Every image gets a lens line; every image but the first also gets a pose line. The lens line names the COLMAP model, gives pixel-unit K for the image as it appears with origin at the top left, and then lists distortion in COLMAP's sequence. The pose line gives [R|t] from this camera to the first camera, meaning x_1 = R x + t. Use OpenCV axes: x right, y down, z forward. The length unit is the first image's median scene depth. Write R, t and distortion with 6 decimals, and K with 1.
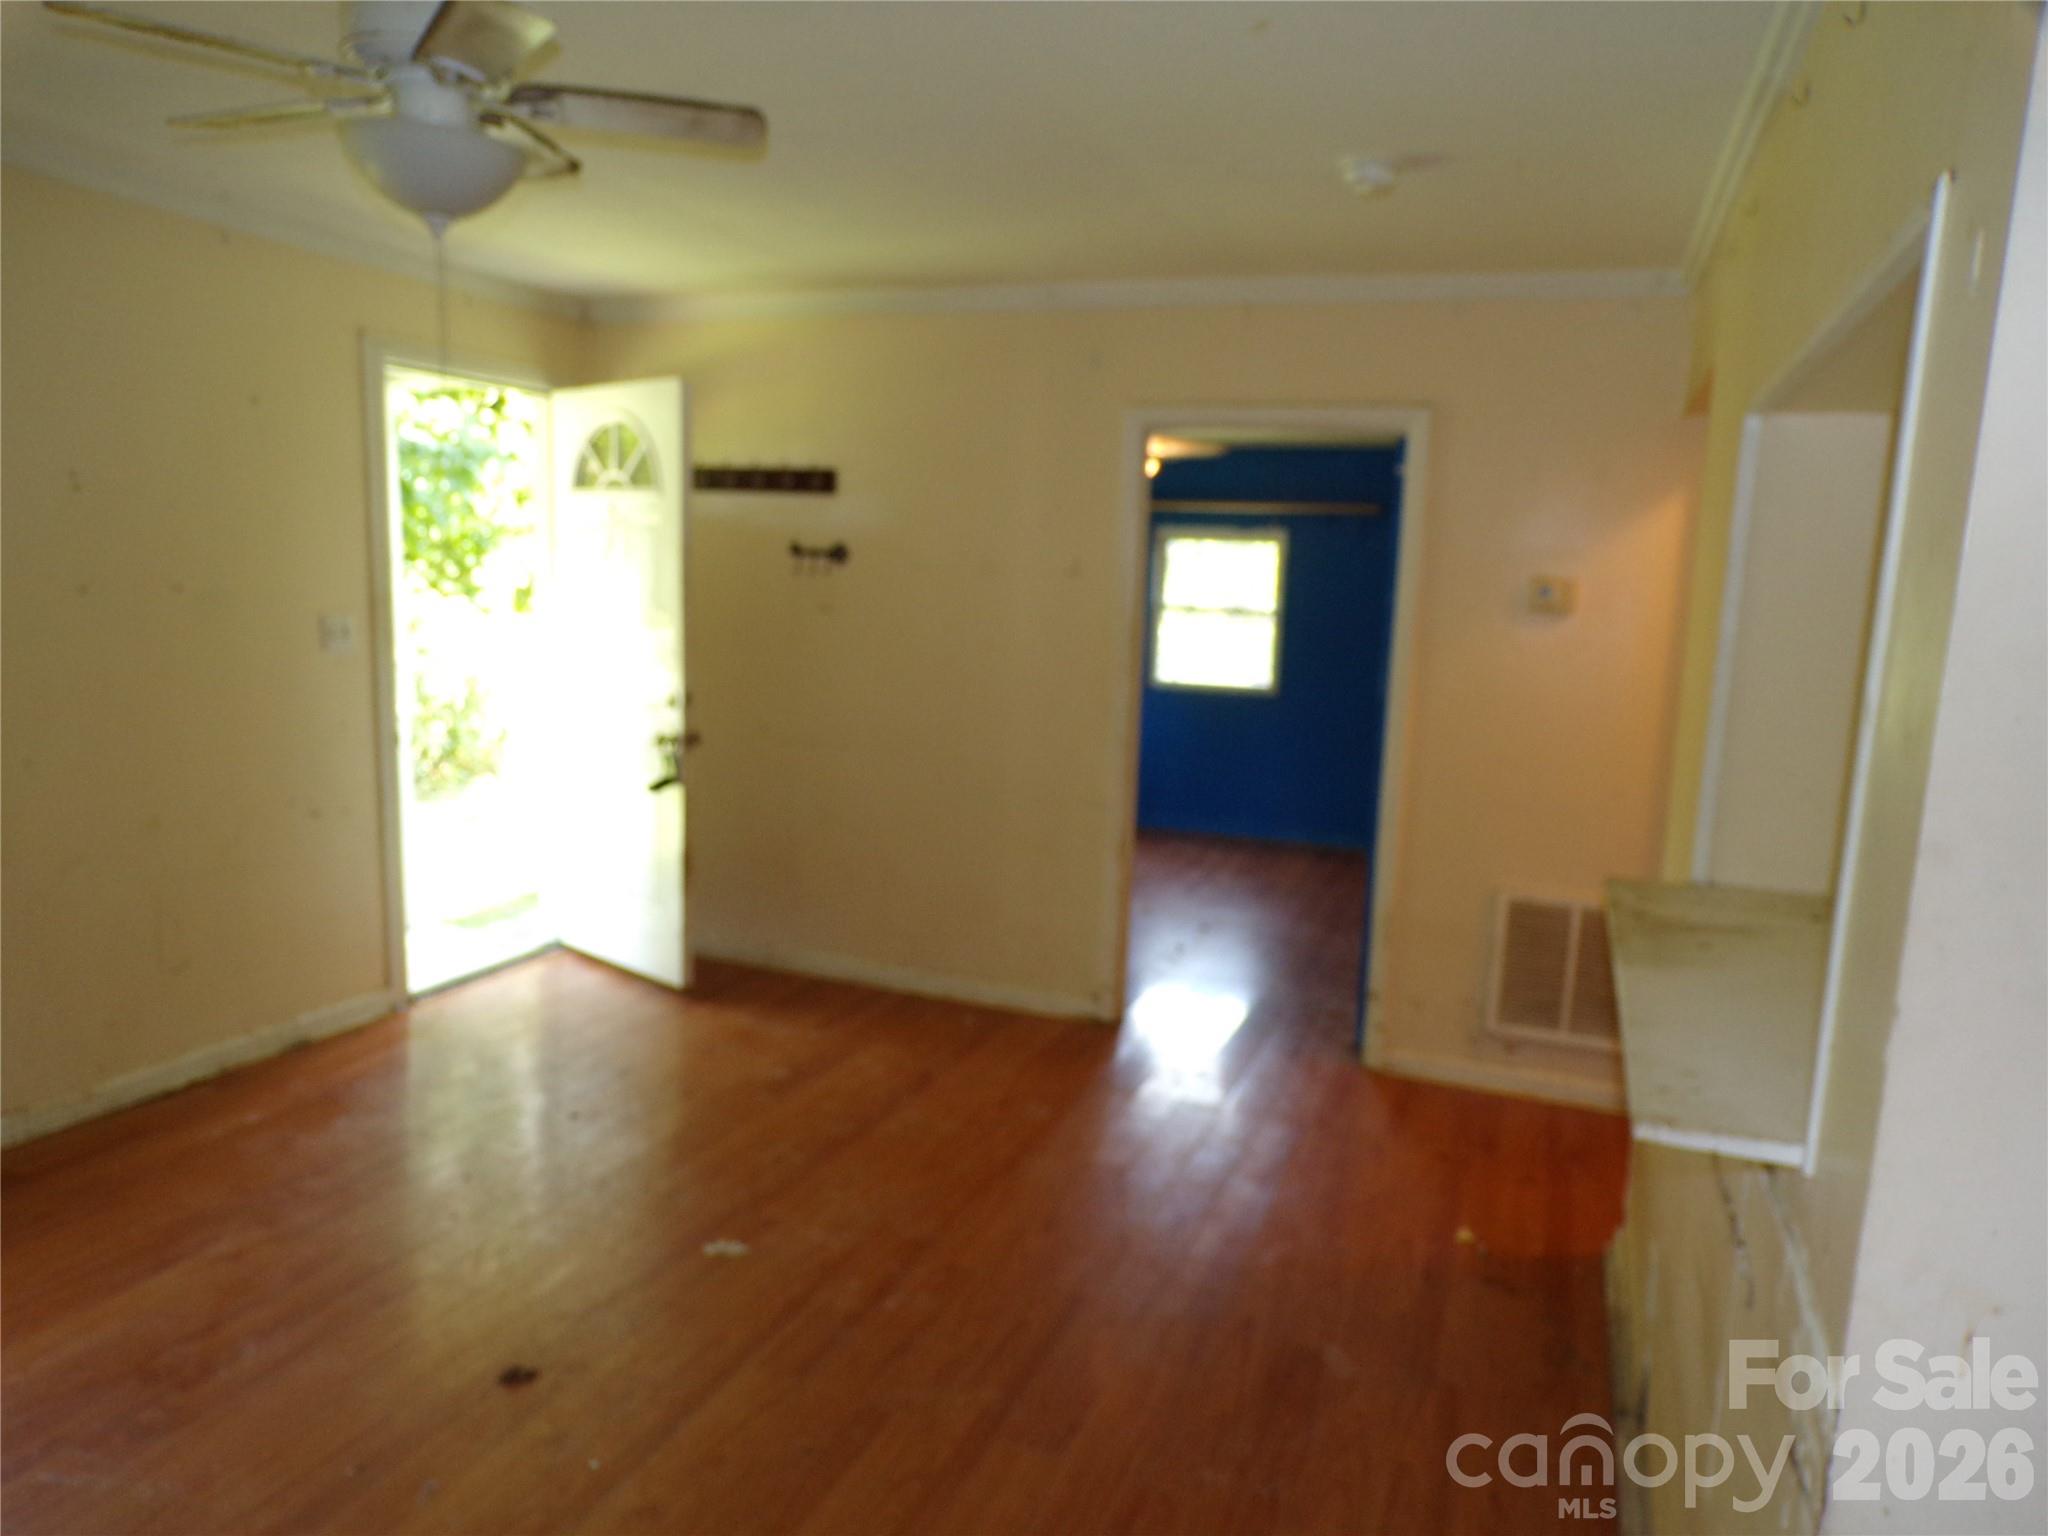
lens RADIAL K [[1416.1, 0, 1023.8], [0, 1416.1, 768.0], [0, 0, 1]] dist [0.001124, 0.006714]
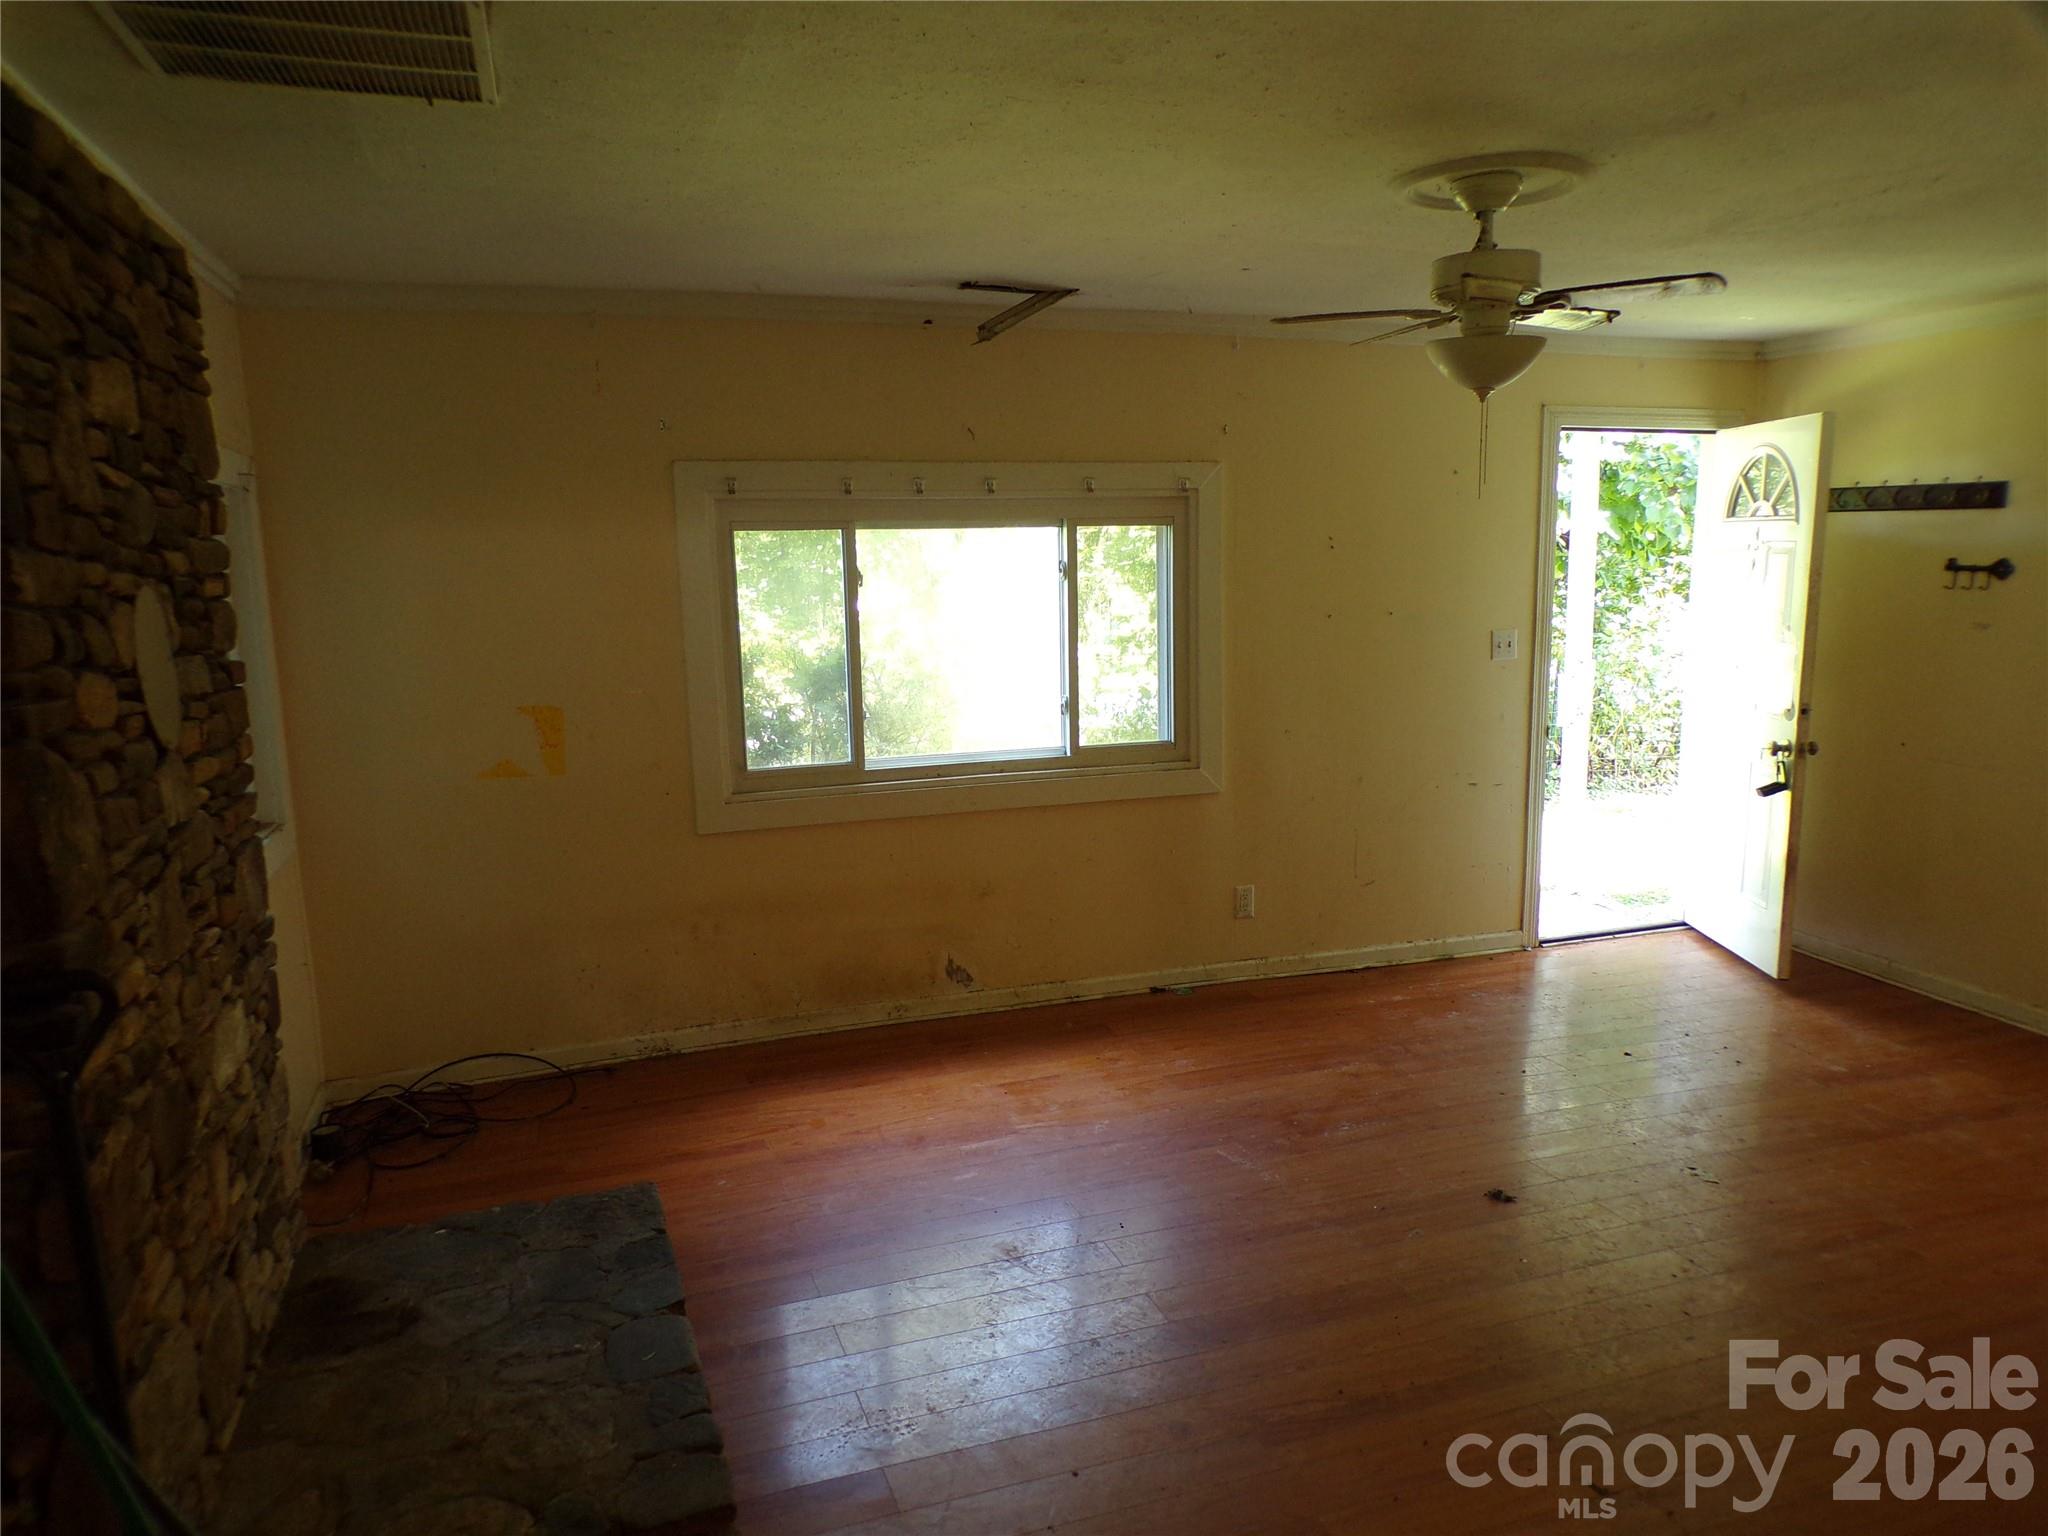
lens RADIAL K [[1416.1, 0, 1028.1], [0, 1416.1, 785.4], [0, 0, 1]] dist [0.001124, 0.006714]
pose [[0.651971, 0.092752, -0.752550, 0.196395], [-0.077239, 0.995451, 0.055774, -0.007671], [0.754300, 0.021763, 0.656169, -0.148823]]
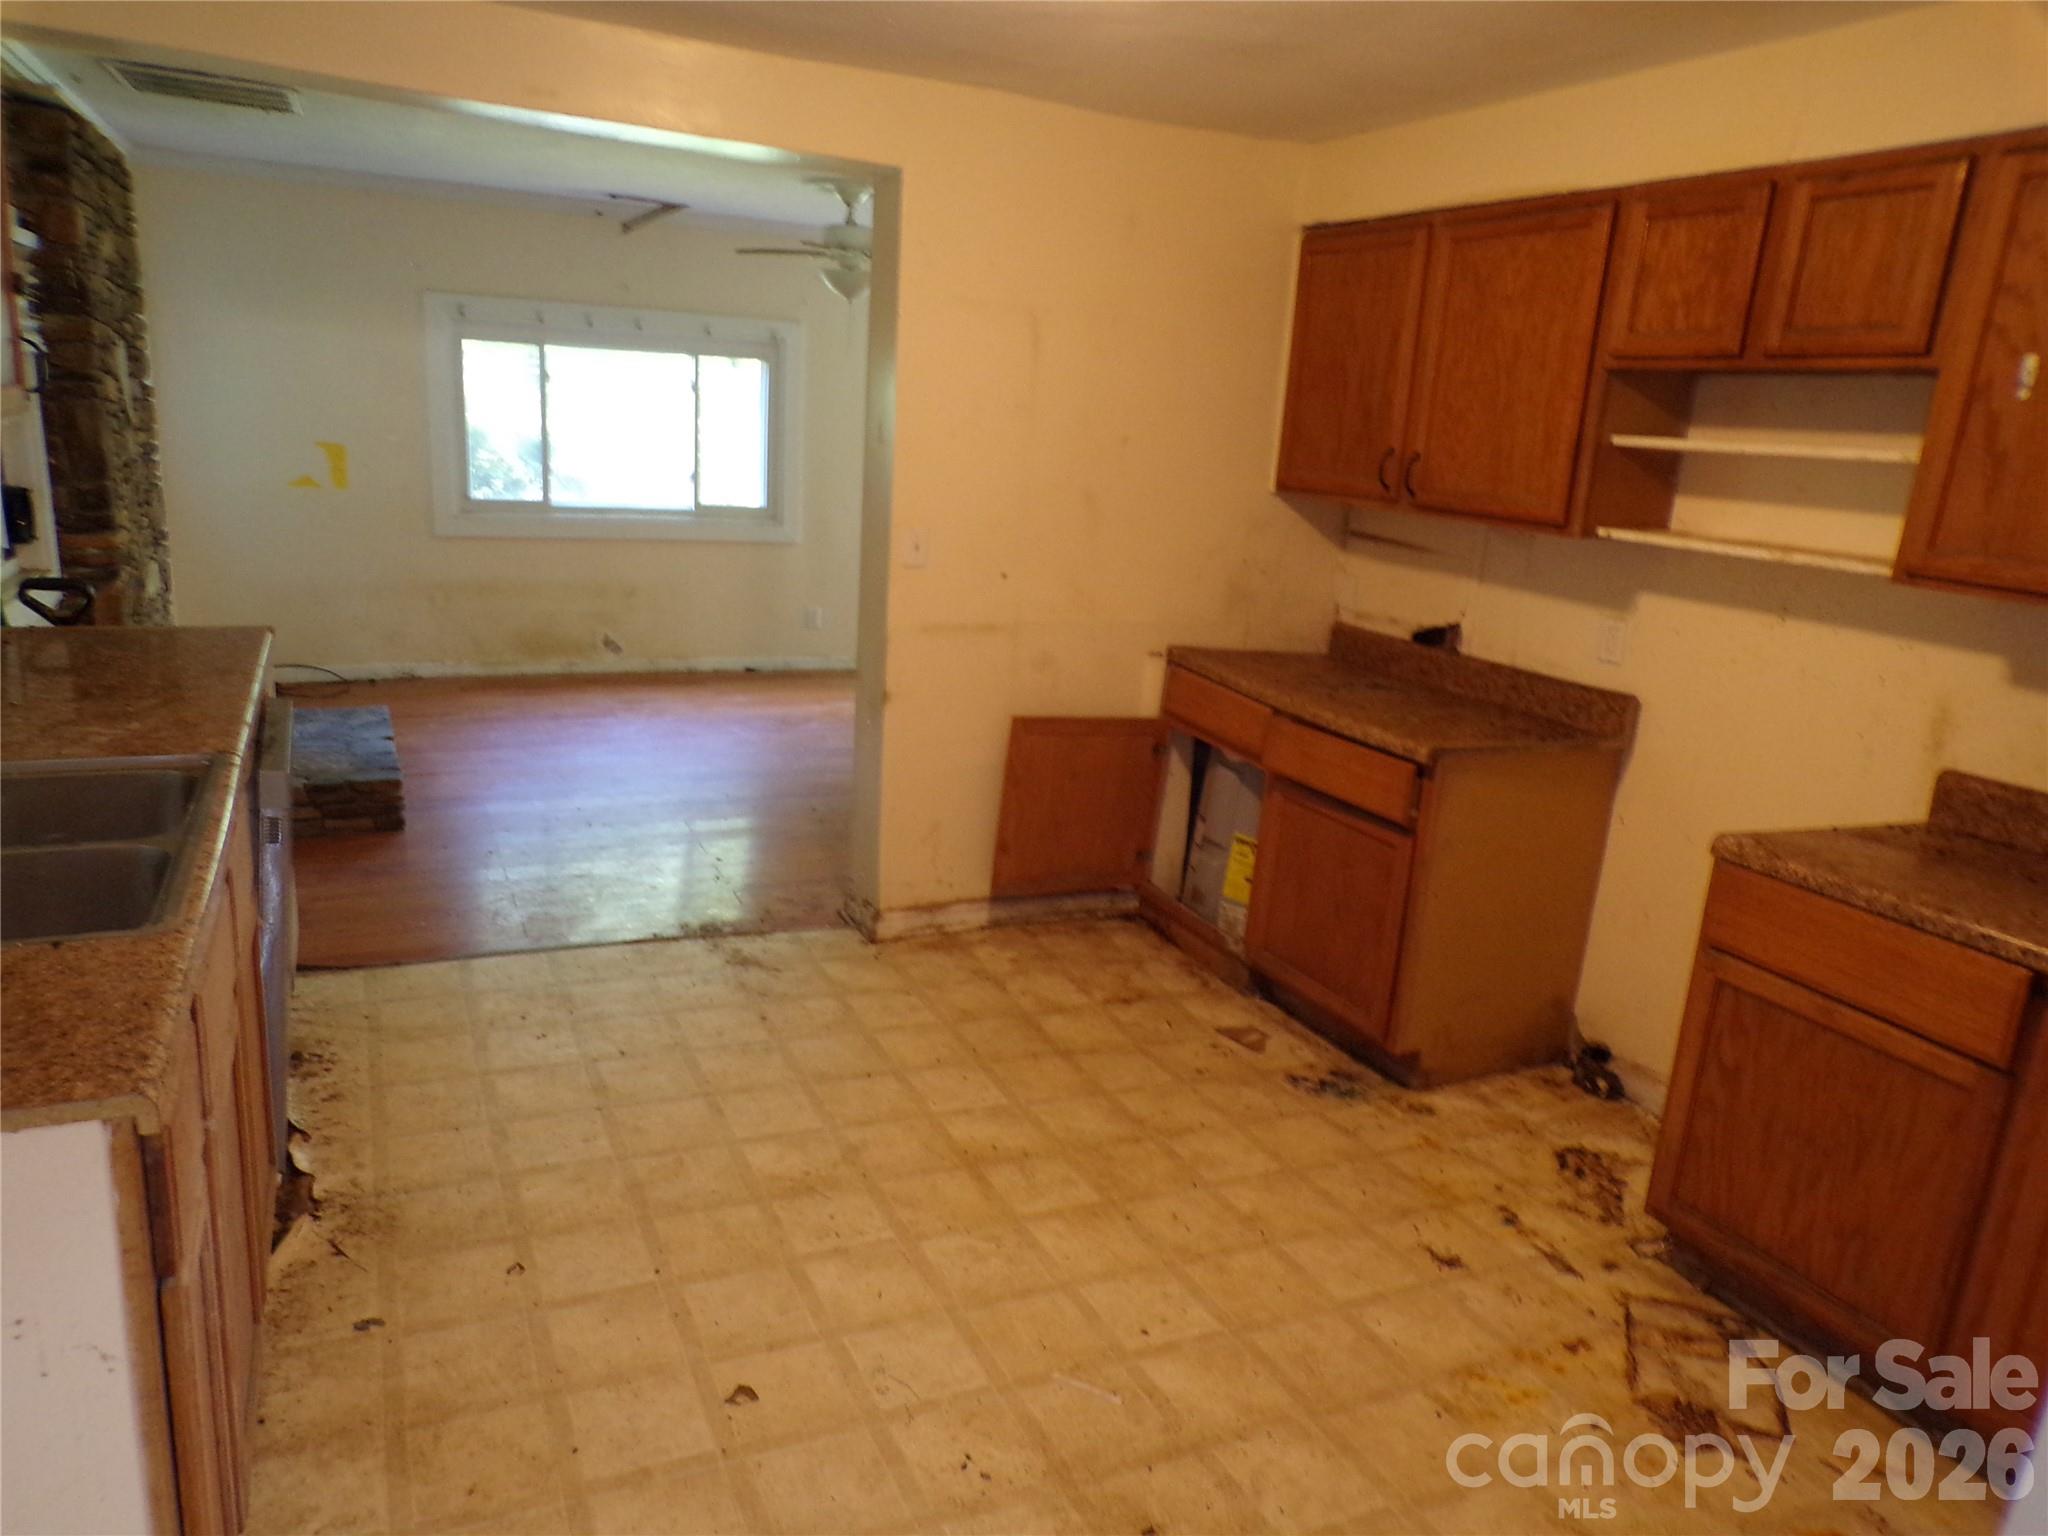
lens RADIAL K [[1416.1, 0, 1027.2], [0, 1416.1, 781.9], [0, 0, 1]] dist [0.001124, 0.006714]
pose [[0.720611, 0.210349, -0.660661, 0.846452], [-0.151474, 0.977613, 0.146045, 0.038698], [0.676591, -0.005169, 0.736341, -0.374382]]
